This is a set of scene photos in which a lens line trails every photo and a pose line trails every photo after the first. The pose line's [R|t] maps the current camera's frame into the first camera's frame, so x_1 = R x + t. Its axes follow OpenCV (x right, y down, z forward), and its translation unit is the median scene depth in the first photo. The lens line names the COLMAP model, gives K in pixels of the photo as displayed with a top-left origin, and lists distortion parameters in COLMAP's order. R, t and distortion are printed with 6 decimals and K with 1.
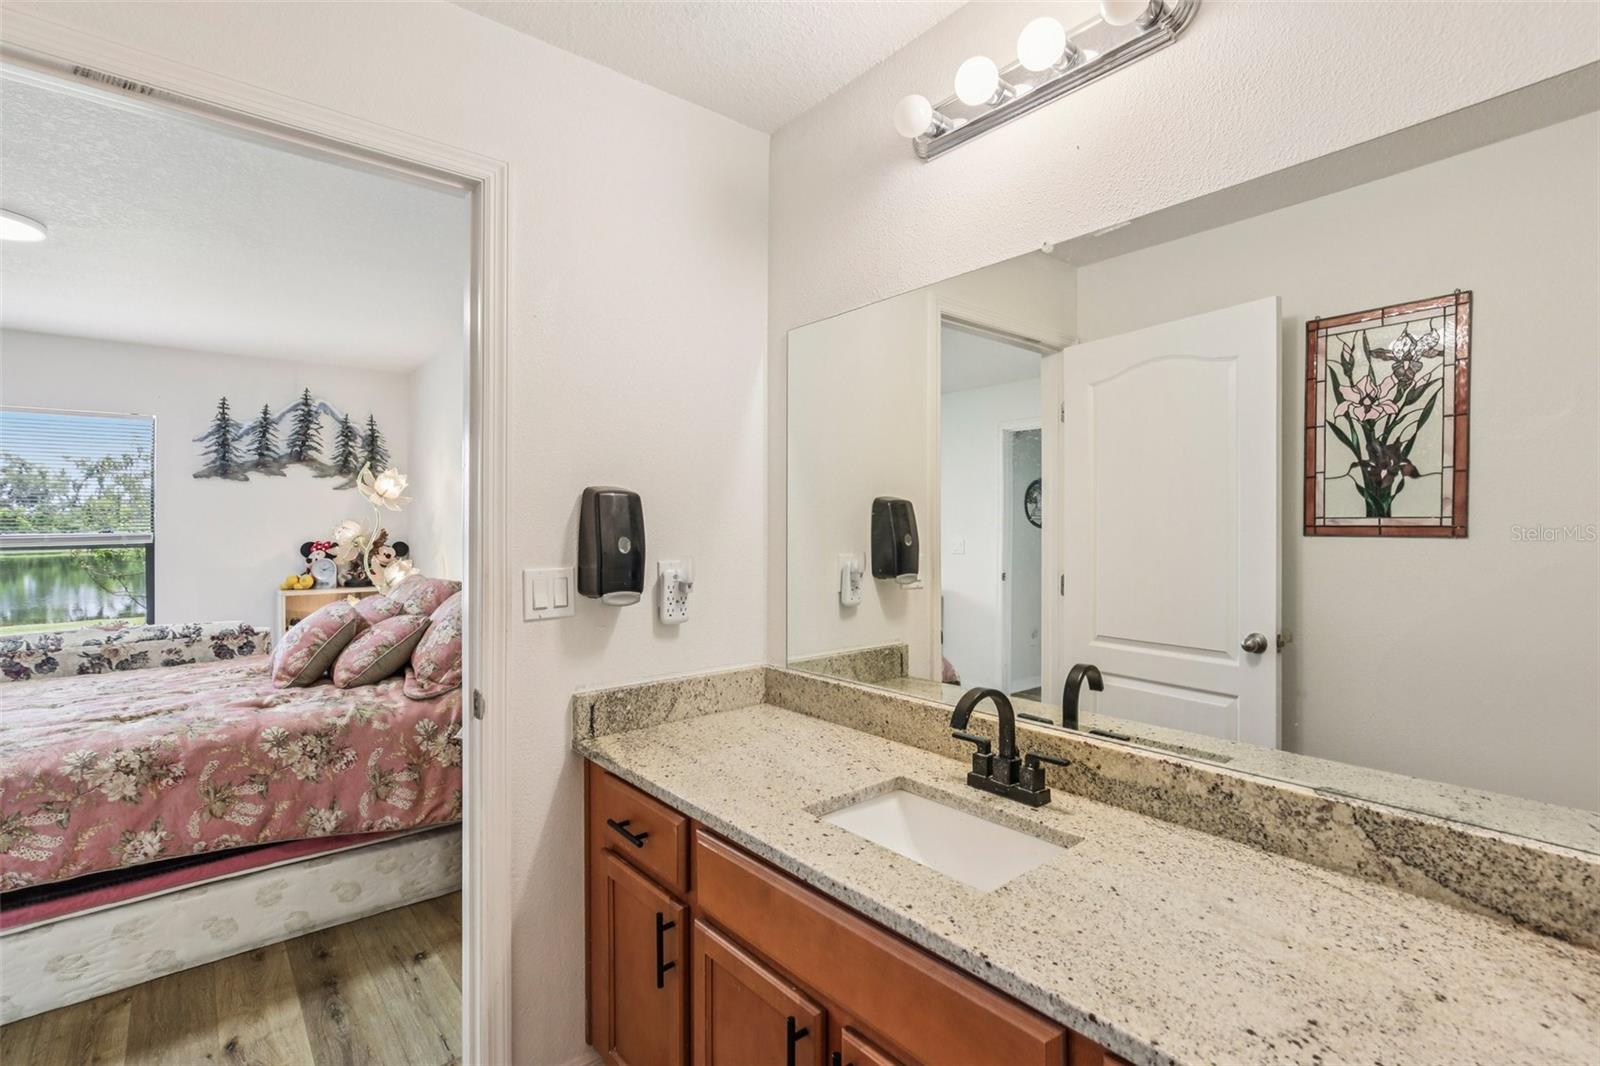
lens RADIAL K [[732.7, 0, 791.9], [0, 732.7, 530.6], [0, 0, 1]] dist [-0.002315, 0.001129]
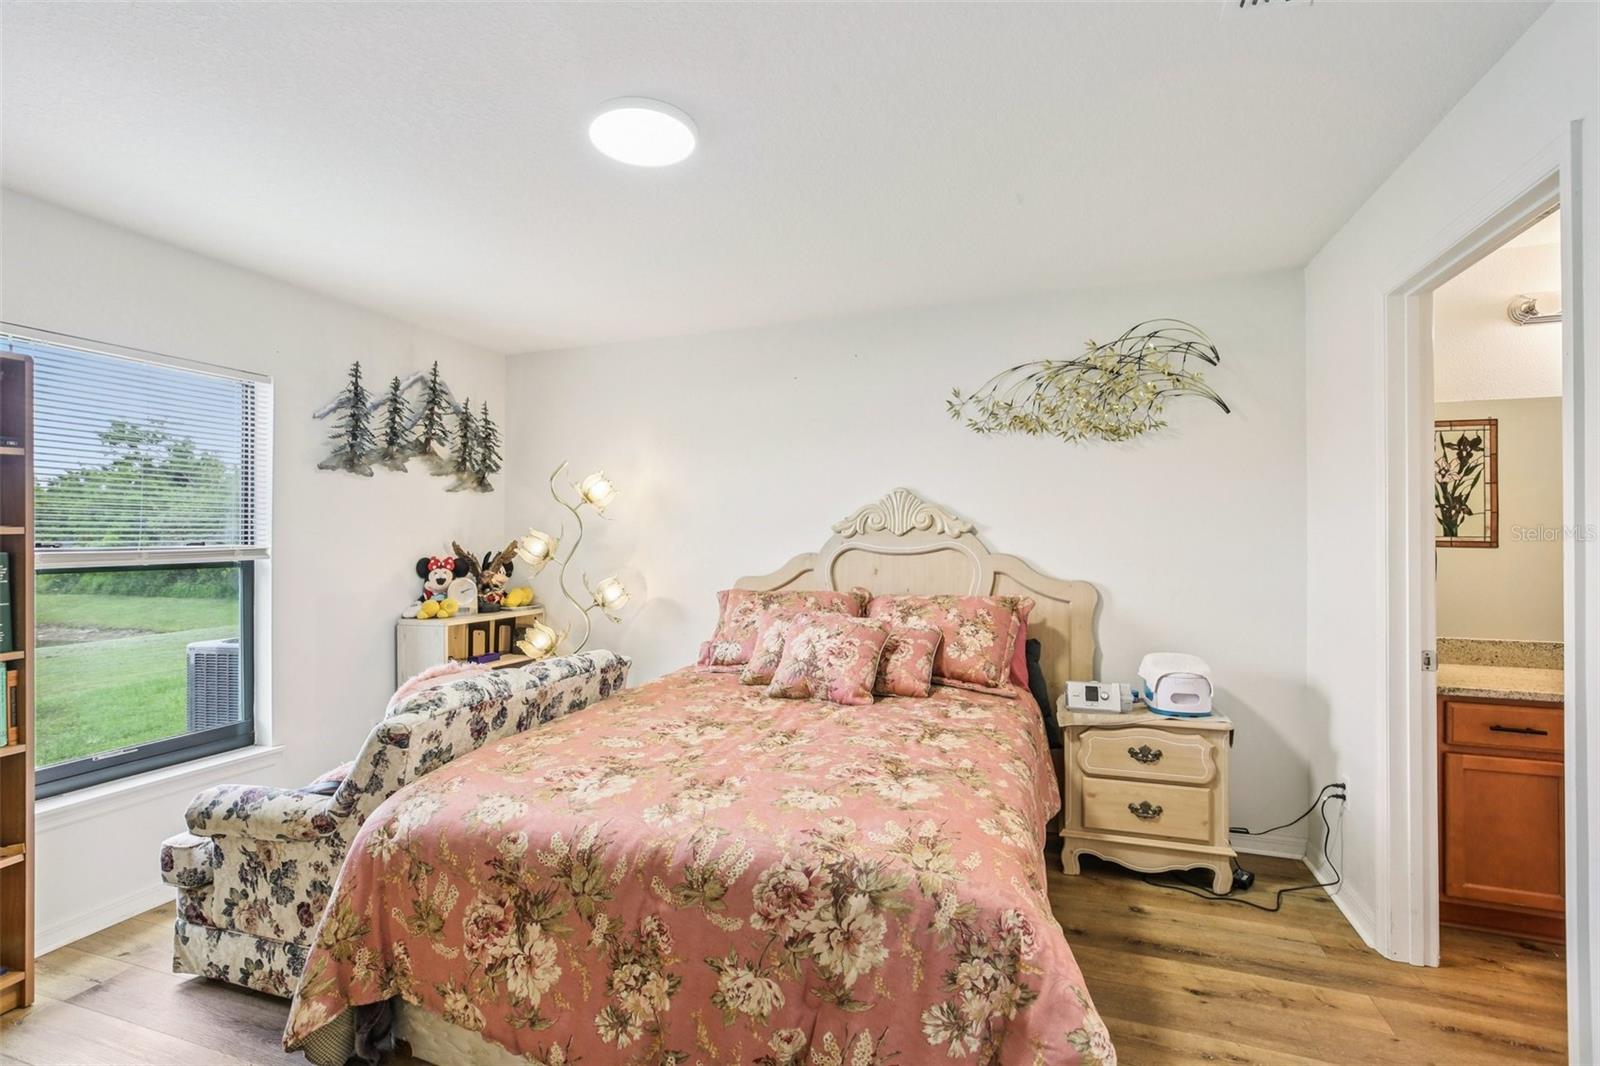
lens RADIAL K [[745.0, 0, 792.1], [0, 745.0, 537.5], [0, 0, 1]] dist [-0.001155, -0.000735]
pose [[0.861075, 0.008914, 0.508400, -1.539603], [-0.000399, 0.999858, -0.016854, 0.015616], [-0.508478, 0.014310, 0.860956, 0.252540]]
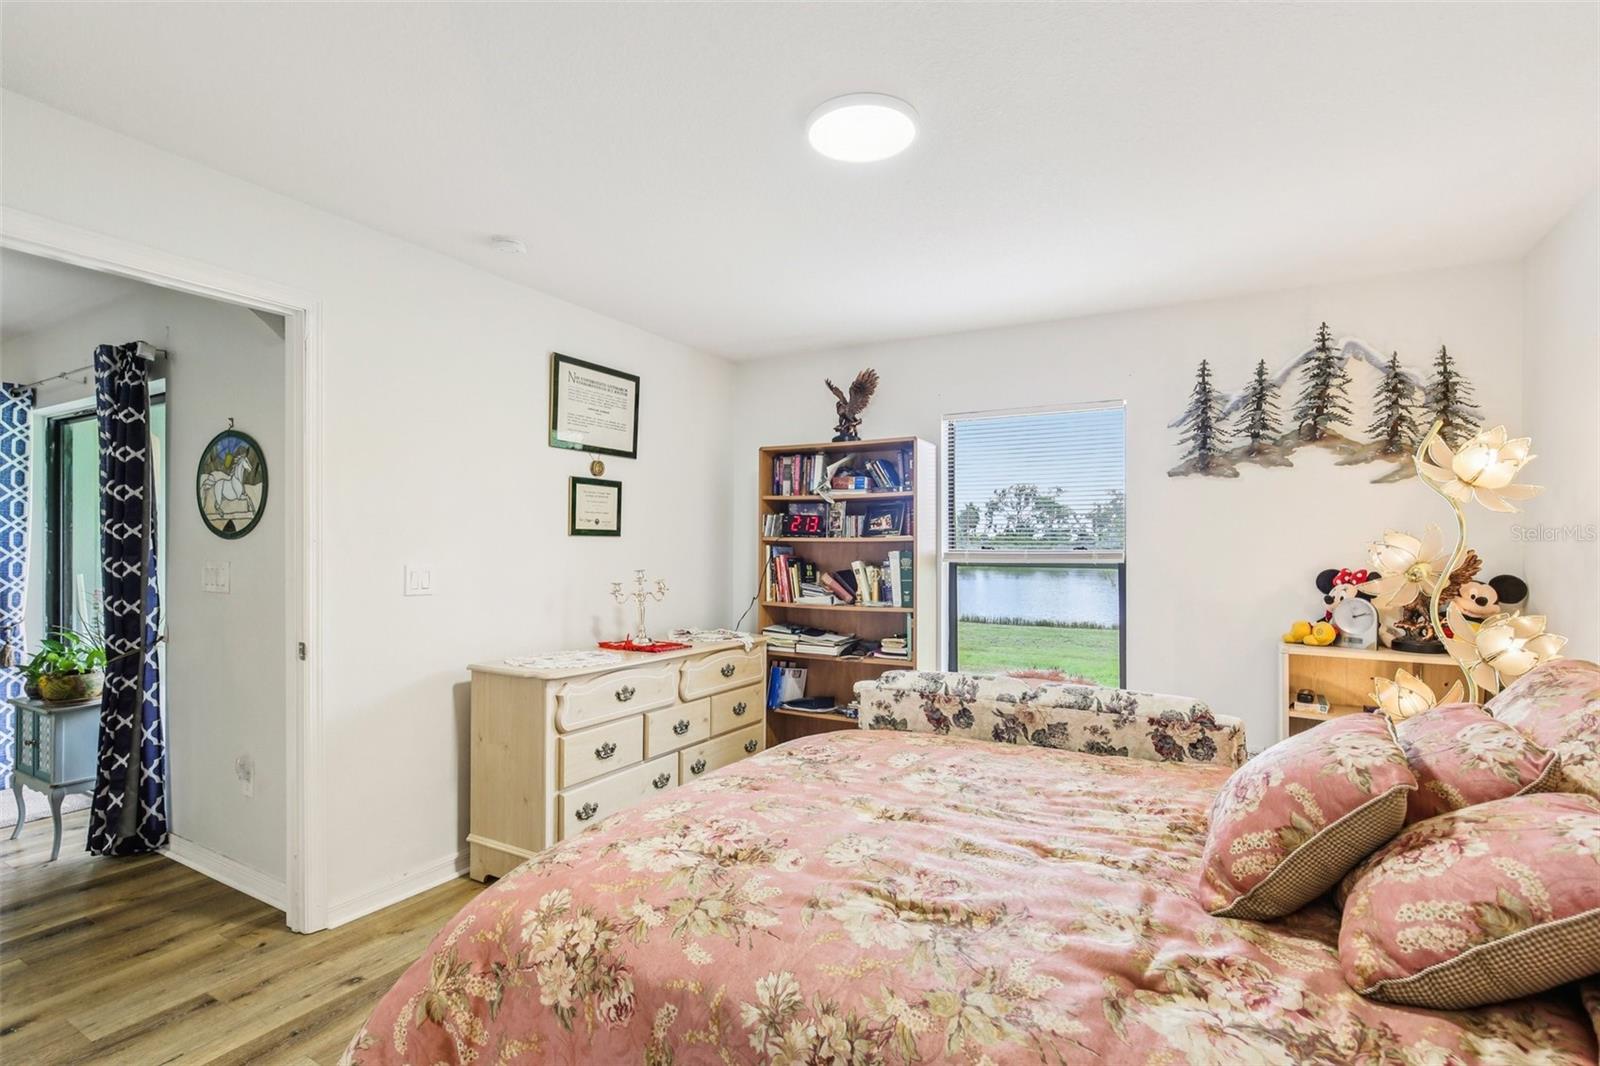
lens RADIAL K [[765.8, 0, 772.1], [0, 765.8, 521.0], [0, 0, 1]] dist [-0.004996, -0.000195]
pose [[0.324727, -0.021401, -0.945566, -0.424601], [-0.019366, 0.999384, -0.029270, 0.005697], [0.945610, 0.027816, 0.324112, 0.726294]]
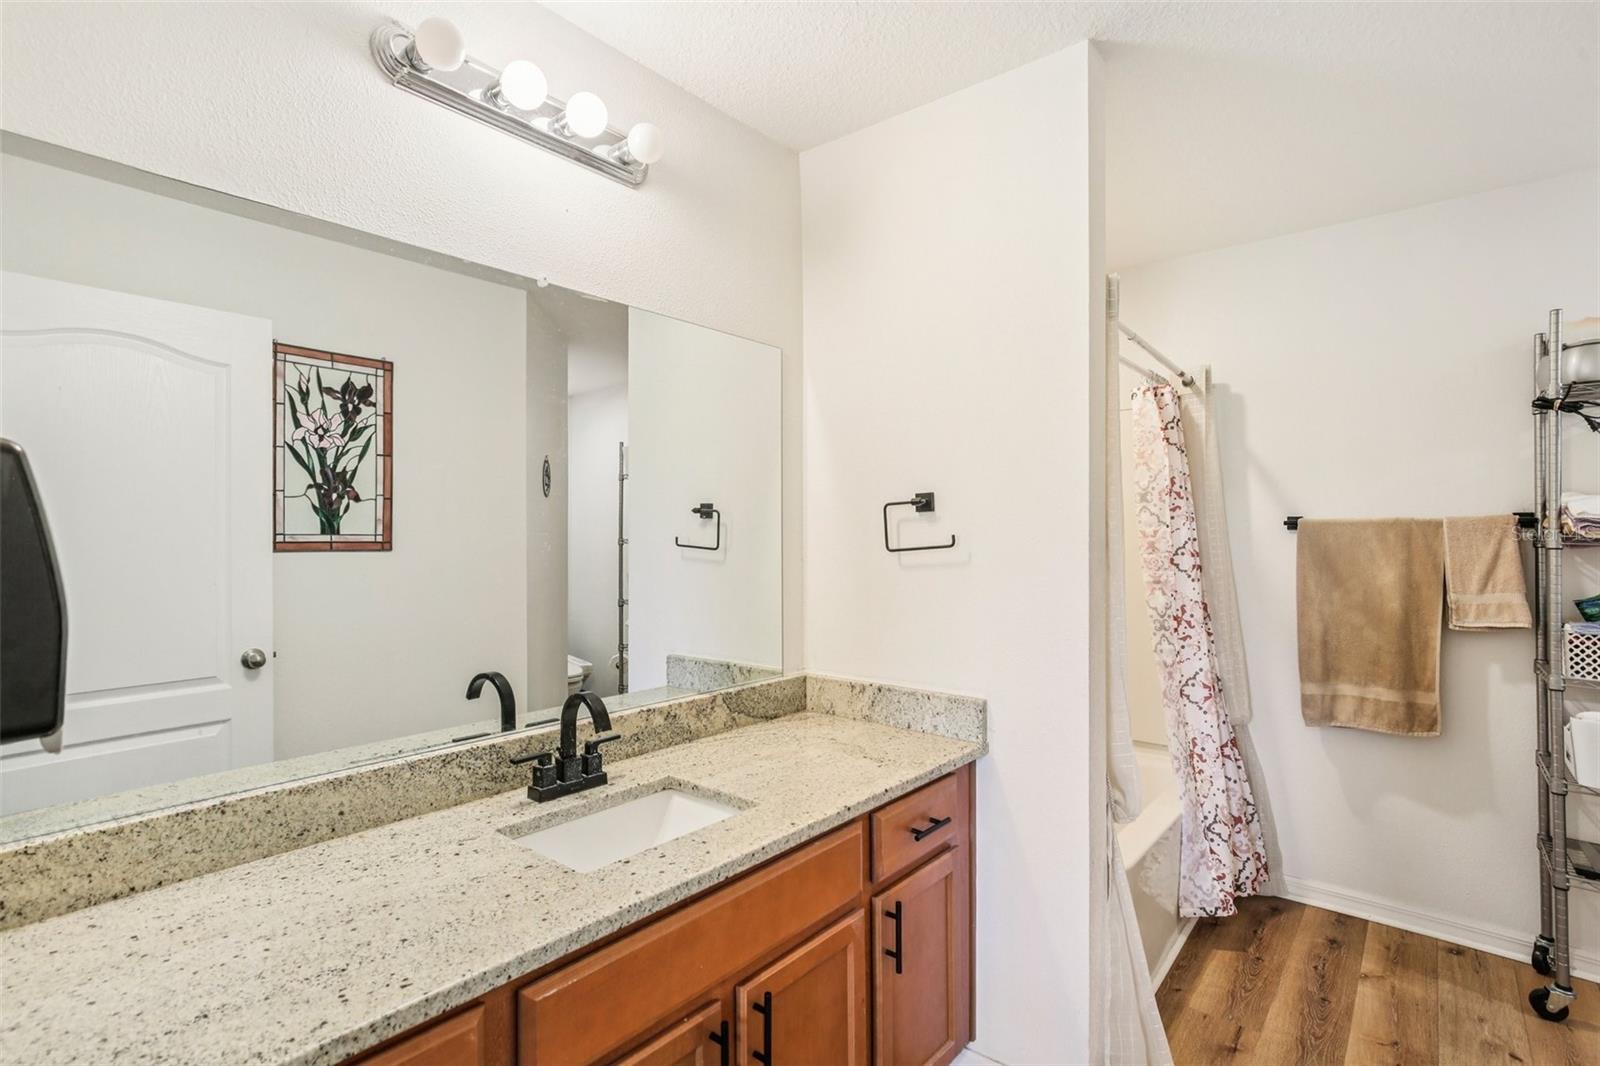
lens RADIAL K [[765.3, 0, 775.3], [0, 765.3, 531.4], [0, 0, 1]] dist [0.001422, 0.000373]
pose [[-0.148582, 0.013647, 0.988806, -0.490462], [0.011436, 0.999862, -0.012081, -0.000405], [-0.988834, 0.009513, -0.148717, 0.497054]]
